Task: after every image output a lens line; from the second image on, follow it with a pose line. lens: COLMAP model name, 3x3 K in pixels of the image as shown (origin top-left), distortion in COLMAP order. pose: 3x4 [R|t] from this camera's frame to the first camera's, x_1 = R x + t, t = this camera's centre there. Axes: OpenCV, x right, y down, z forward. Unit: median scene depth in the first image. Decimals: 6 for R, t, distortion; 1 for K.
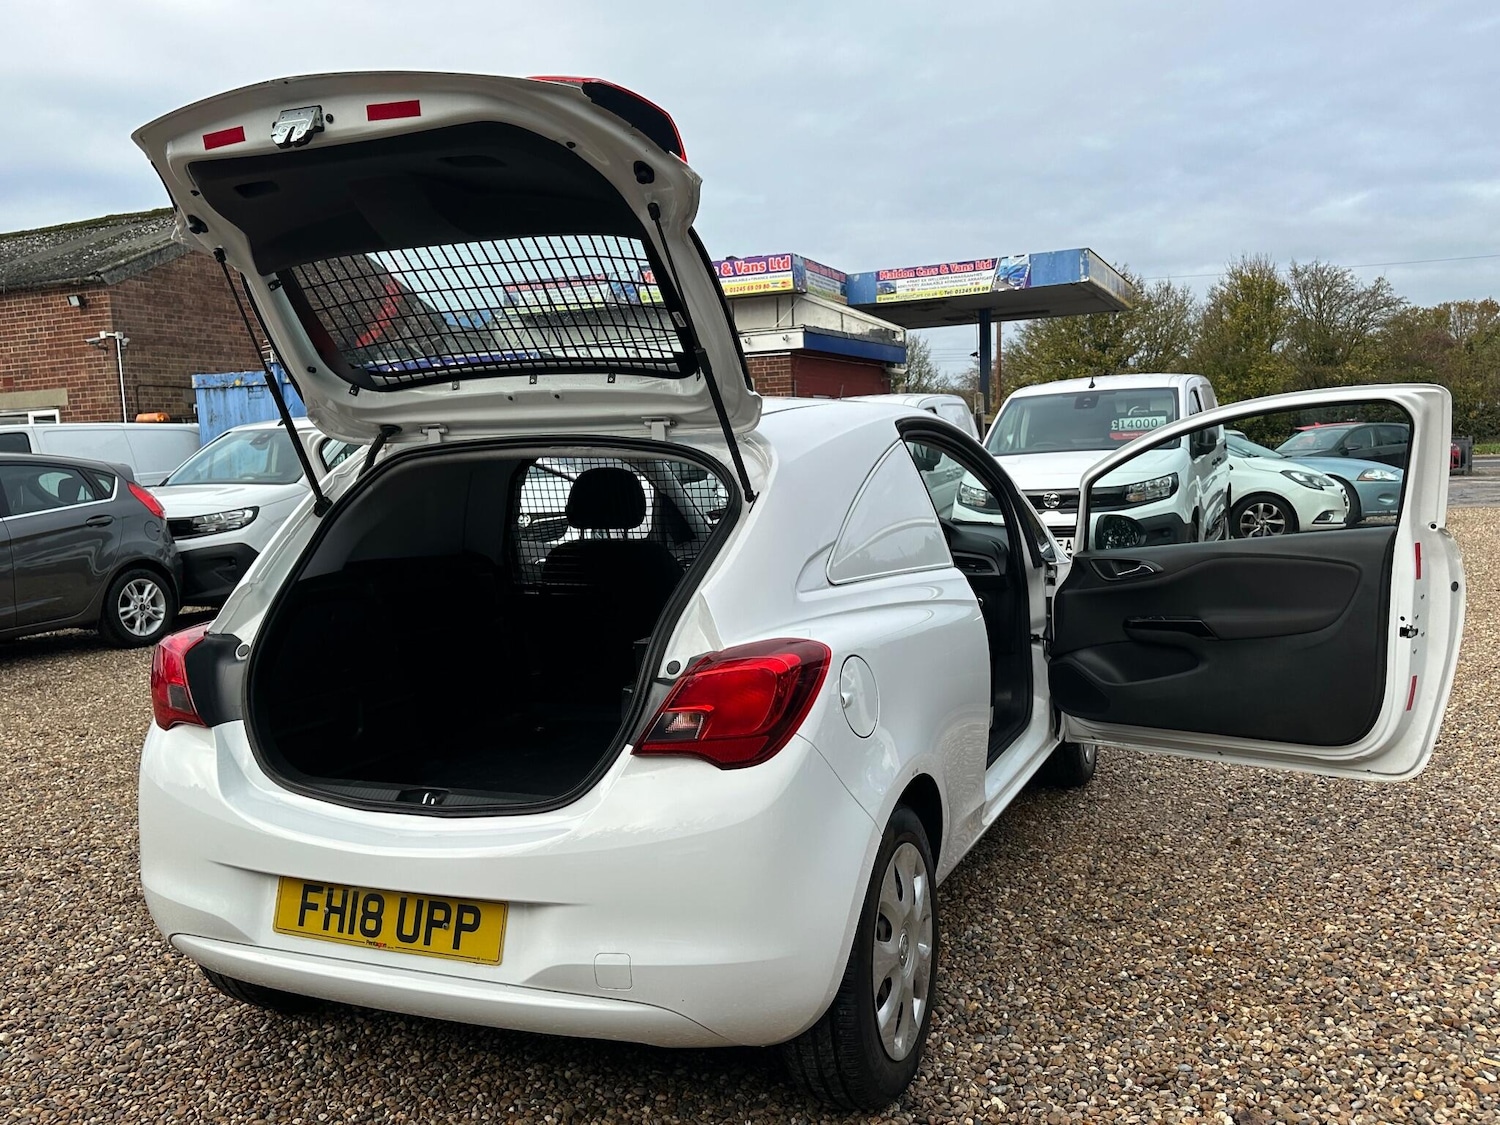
lens RADIAL K [[1284.0, 0, 749.3], [0, 1284.0, 597.9], [0, 0, 1]] dist [0.104659, -0.150718]
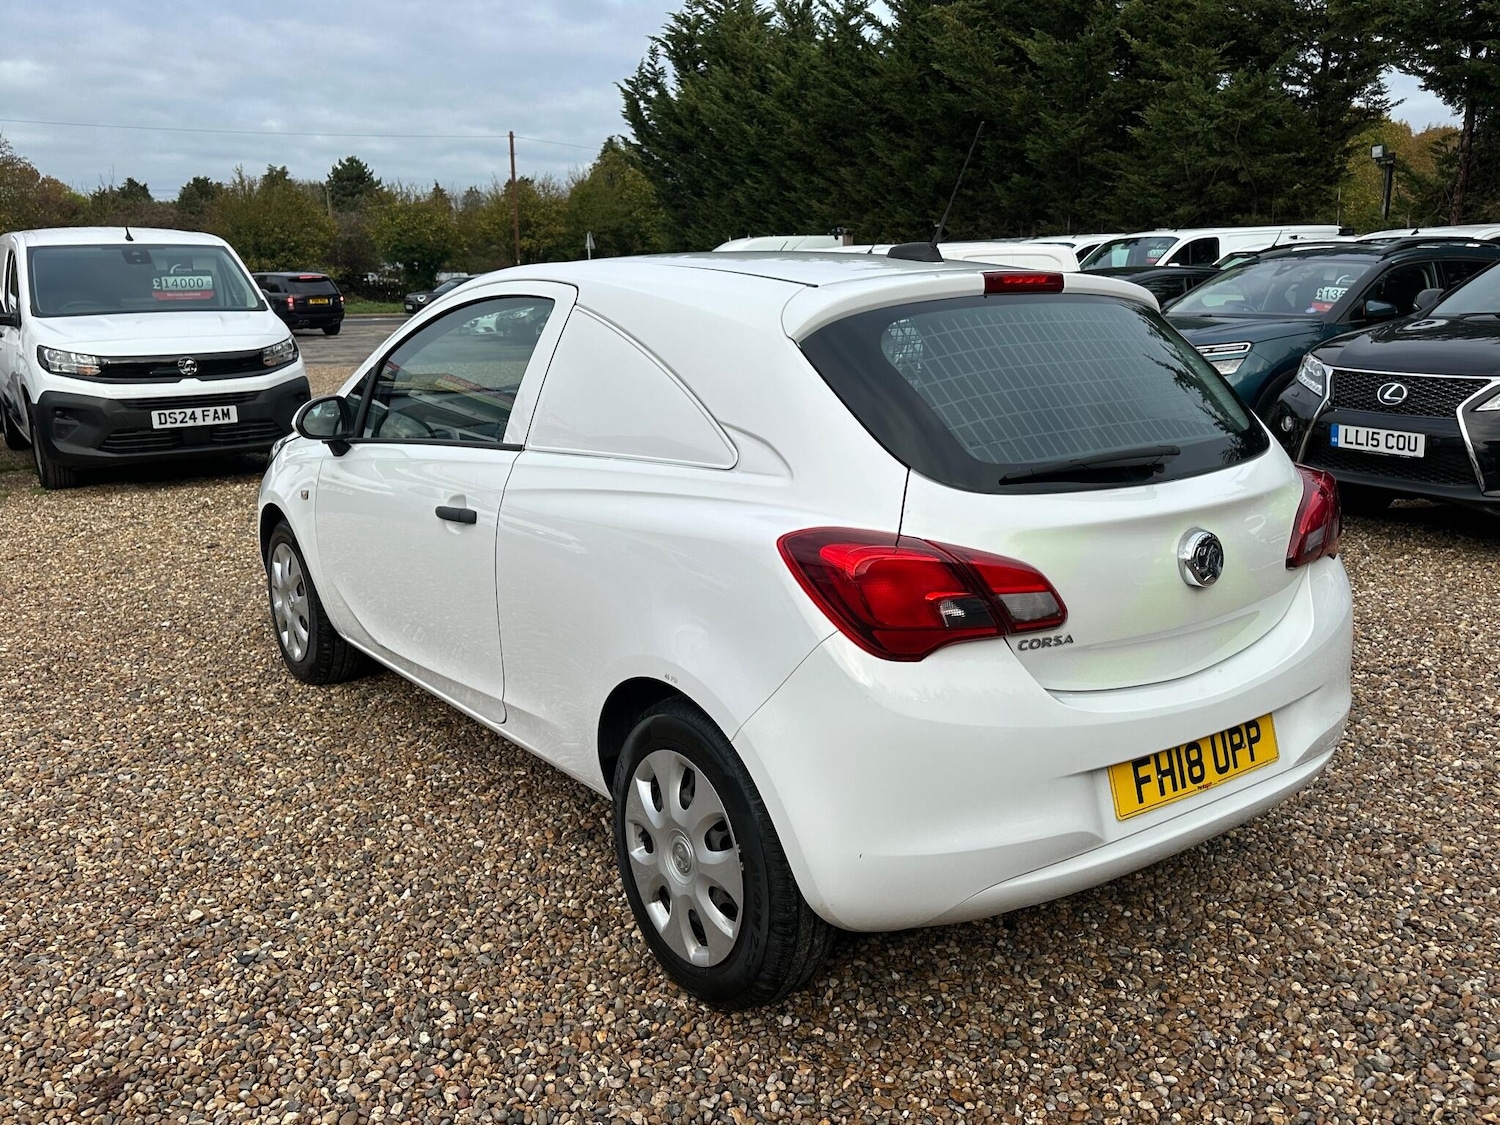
lens RADIAL K [[1242.1, 0, 750.8], [0, 1242.1, 567.0], [0, 0, 1]] dist [0.132483, -0.268201]
pose [[0.515926, -0.163156, 0.840952, -1.061012], [0.092307, 0.986567, 0.134777, -0.061989], [-0.851646, 0.008090, 0.524056, 0.641456]]
